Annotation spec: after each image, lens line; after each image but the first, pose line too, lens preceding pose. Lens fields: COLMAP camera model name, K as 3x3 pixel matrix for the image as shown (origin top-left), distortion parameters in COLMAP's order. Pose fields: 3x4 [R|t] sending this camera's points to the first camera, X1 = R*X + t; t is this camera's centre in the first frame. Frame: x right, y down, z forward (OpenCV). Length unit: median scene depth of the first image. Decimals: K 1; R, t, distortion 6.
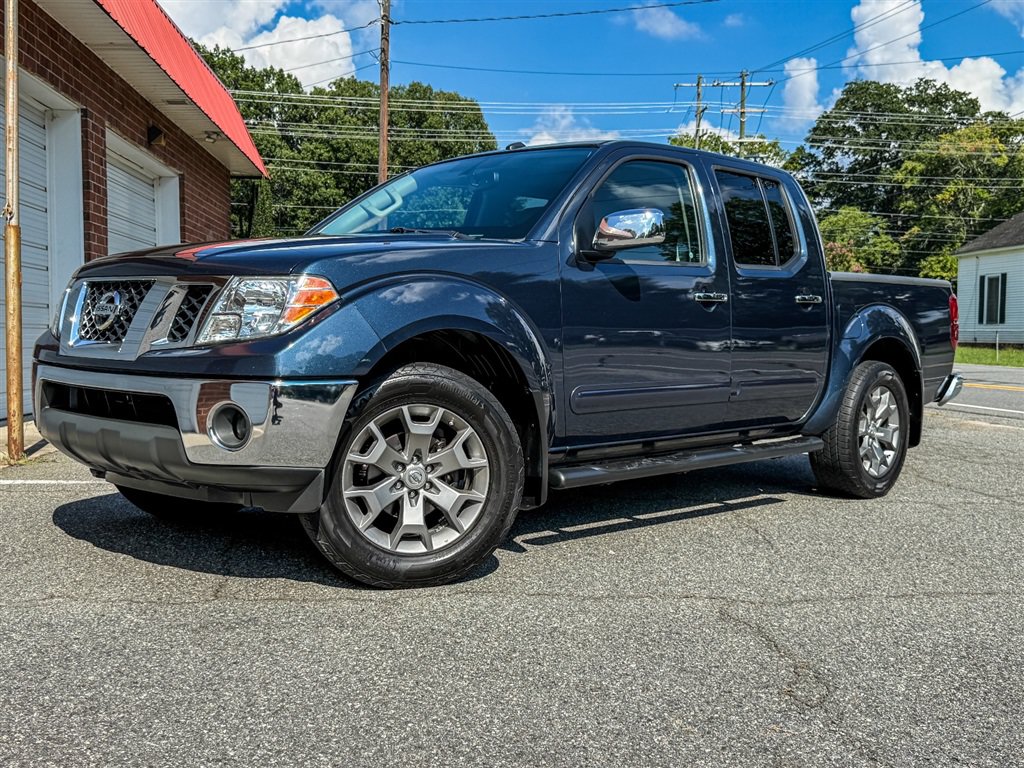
lens RADIAL K [[1051.0, 0, 485.4], [0, 1051.0, 383.6], [0, 0, 1]] dist [0.162313, -0.371147]
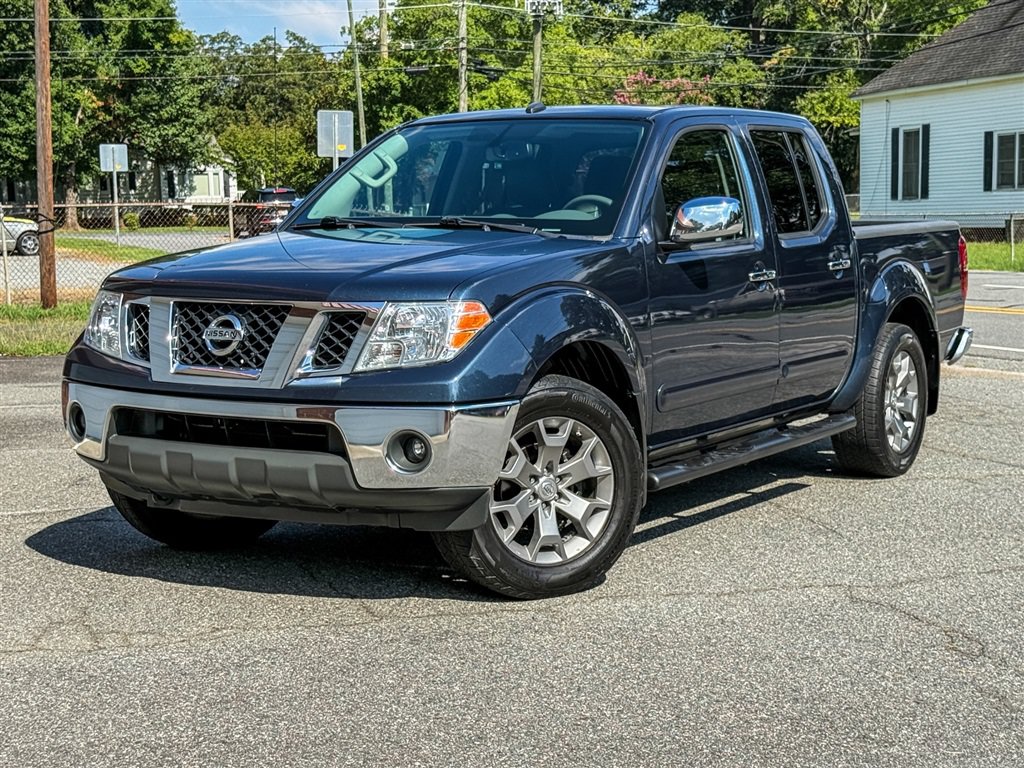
lens RADIAL K [[1774.1, 0, 454.9], [0, 1774.1, 401.5], [0, 0, 1]] dist [0.144953, -0.144608]
pose [[0.977635, -0.050311, 0.204200, -0.320515], [0.038051, 0.997254, 0.063532, -0.068474], [-0.206836, -0.054341, 0.976865, -0.412312]]
